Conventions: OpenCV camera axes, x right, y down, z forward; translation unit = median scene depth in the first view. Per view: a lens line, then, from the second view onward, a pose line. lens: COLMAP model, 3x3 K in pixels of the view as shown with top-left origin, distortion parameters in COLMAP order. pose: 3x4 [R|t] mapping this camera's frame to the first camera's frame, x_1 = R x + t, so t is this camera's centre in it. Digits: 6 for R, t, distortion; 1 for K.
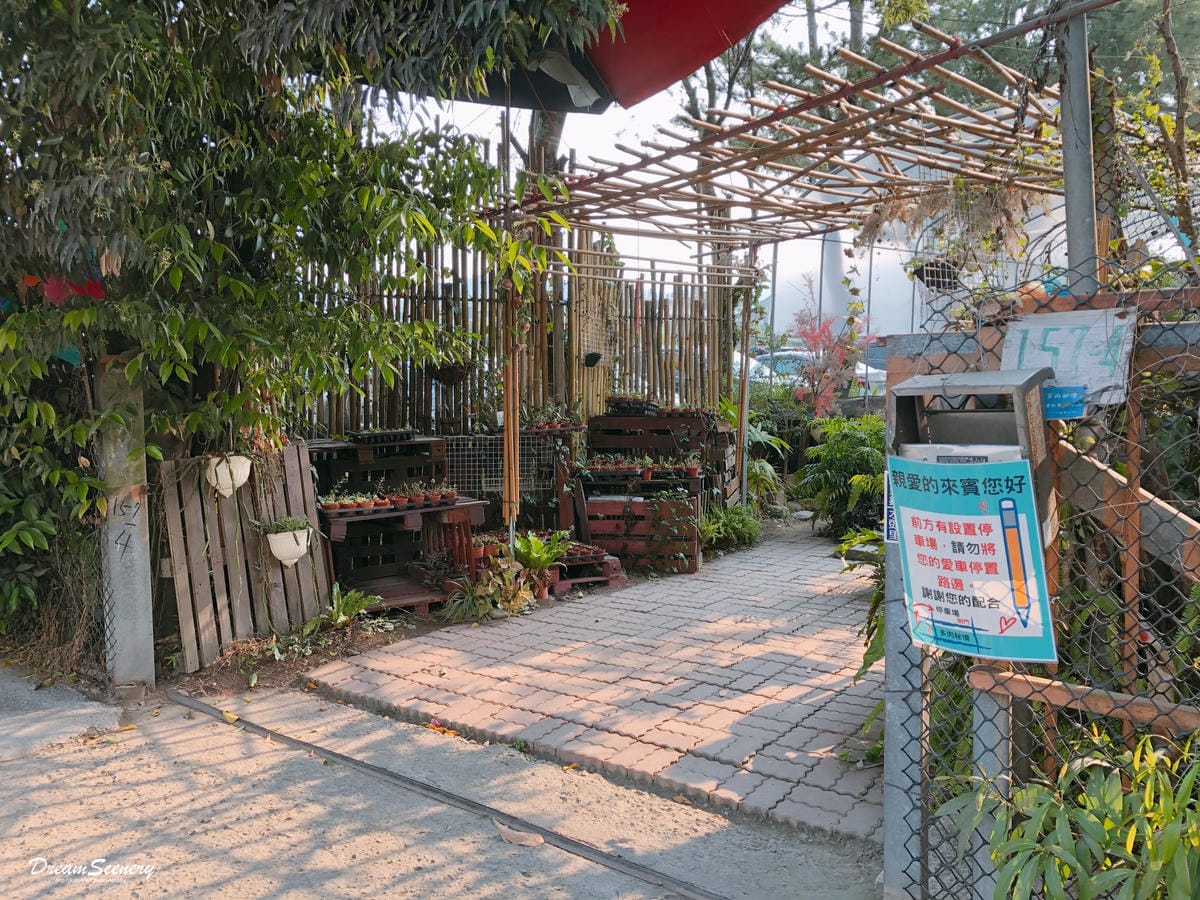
lens RADIAL K [[952.7, 0, 600.0], [0, 952.7, 450.0], [0, 0, 1]] dist [-0.003431, -0.015374]
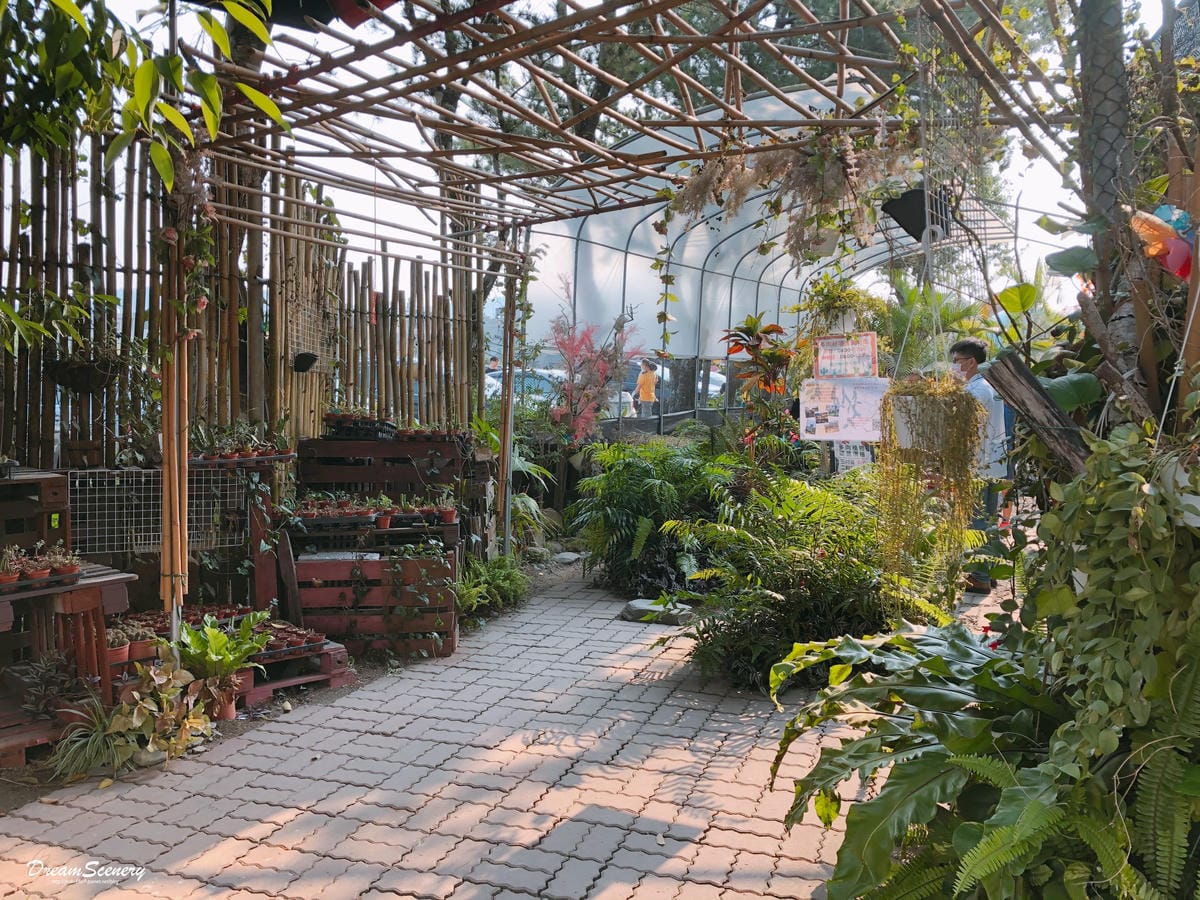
lens RADIAL K [[952.7, 0, 600.0], [0, 952.7, 450.0], [0, 0, 1]] dist [-0.003431, -0.015374]
pose [[0.955656, 0.002611, 0.294475, -0.006901], [0.003371, 0.999798, -0.019804, -0.013286], [-0.294467, 0.019919, 0.955454, 0.254331]]
